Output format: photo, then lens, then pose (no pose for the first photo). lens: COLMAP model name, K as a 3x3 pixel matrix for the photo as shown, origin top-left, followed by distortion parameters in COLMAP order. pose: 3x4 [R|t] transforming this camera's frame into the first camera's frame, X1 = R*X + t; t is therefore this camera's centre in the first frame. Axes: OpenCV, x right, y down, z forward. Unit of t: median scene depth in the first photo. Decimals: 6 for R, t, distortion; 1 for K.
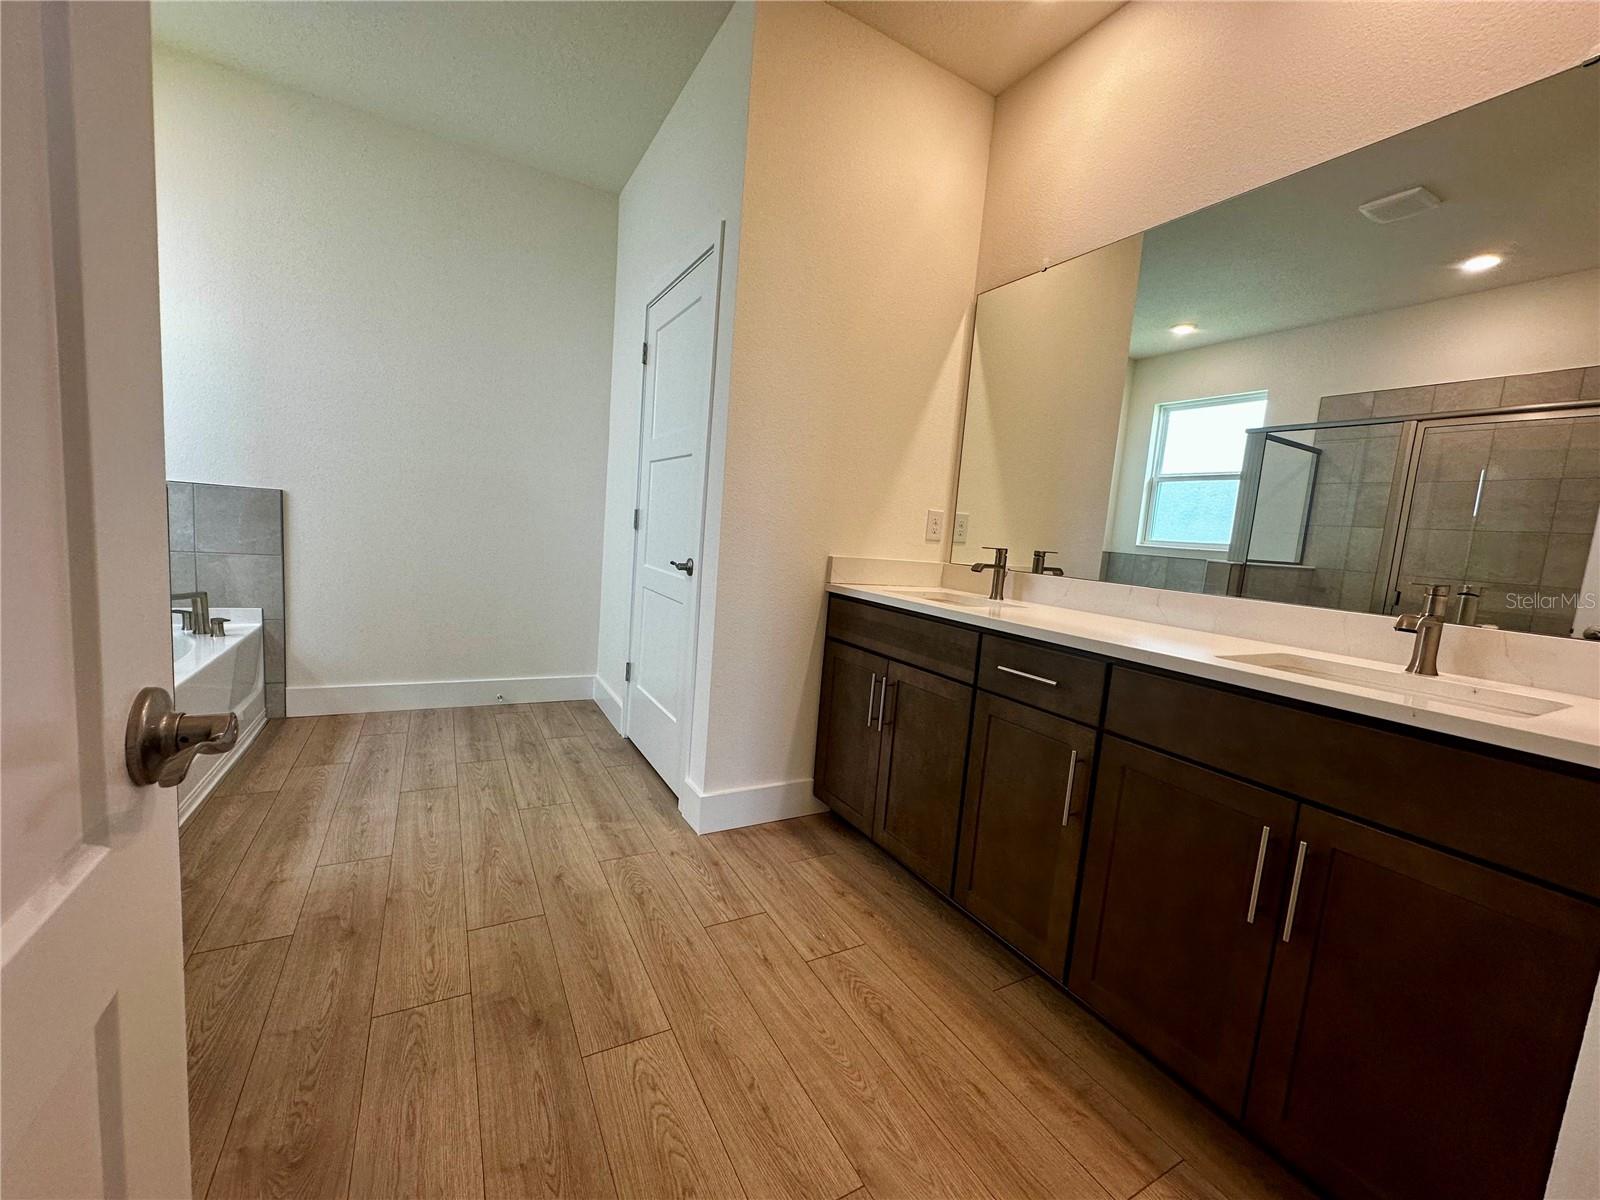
lens RADIAL K [[632.9, 0, 800.0], [0, 632.9, 600.0], [0, 0, 1]] dist [0.000250, 0.000149]
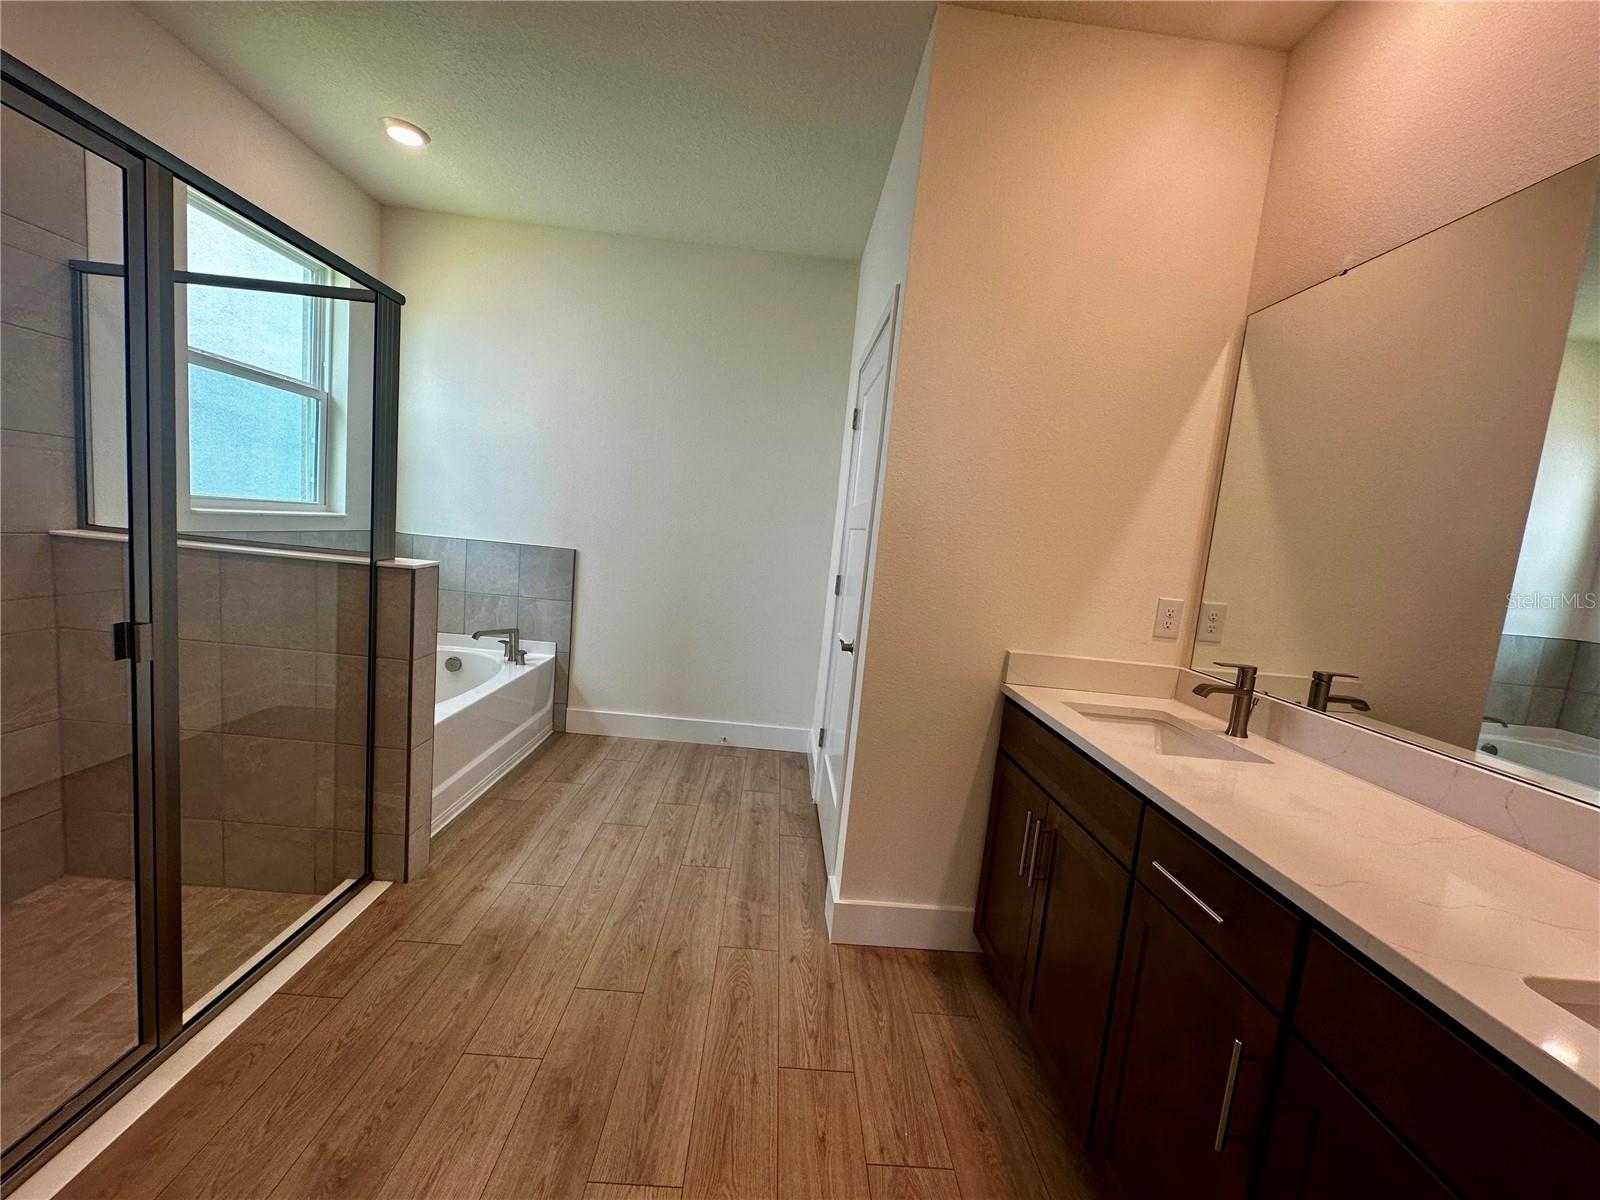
lens RADIAL K [[635.9, 0, 803.6], [0, 635.9, 601.8], [0, 0, 1]] dist [-0.000554, -0.000327]
pose [[0.887926, 0.058707, -0.456224, 0.194886], [-0.079314, 0.996507, -0.026135, -0.094304], [0.453096, 0.059391, 0.889481, 0.128947]]
